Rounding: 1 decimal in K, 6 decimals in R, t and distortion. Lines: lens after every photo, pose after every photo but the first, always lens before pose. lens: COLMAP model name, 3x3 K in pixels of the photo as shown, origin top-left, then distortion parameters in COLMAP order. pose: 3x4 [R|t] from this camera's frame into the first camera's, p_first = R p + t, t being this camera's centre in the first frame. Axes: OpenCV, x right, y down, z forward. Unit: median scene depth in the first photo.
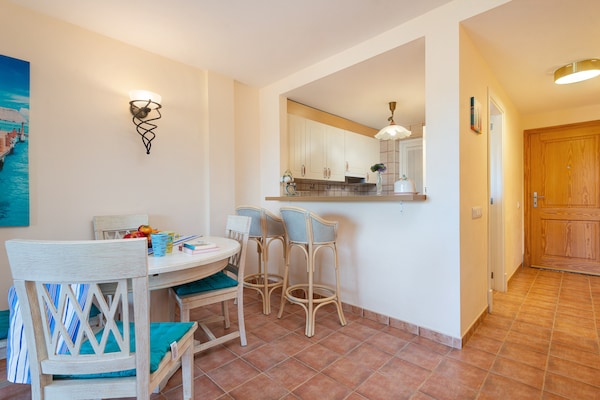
lens RADIAL K [[286.7, 0, 297.8], [0, 286.7, 200.1], [0, 0, 1]] dist [0.001444, -0.000965]
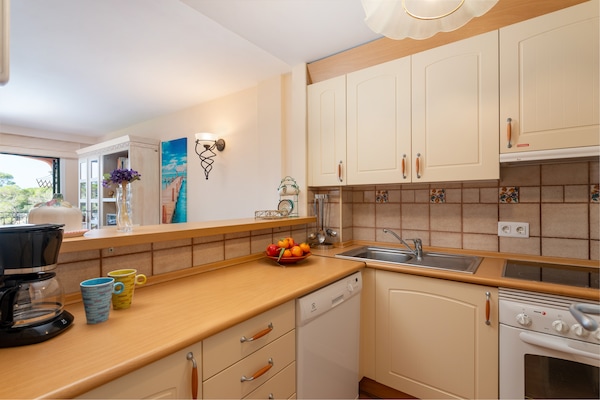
lens RADIAL K [[286.7, 0, 297.8], [0, 286.7, 200.1], [0, 0, 1]] dist [0.001444, -0.000965]
pose [[0.139294, 0.003273, -0.990246, 0.869418], [0.003587, 0.999986, 0.003809, -0.071471], [0.990245, -0.004083, 0.139281, 1.259984]]
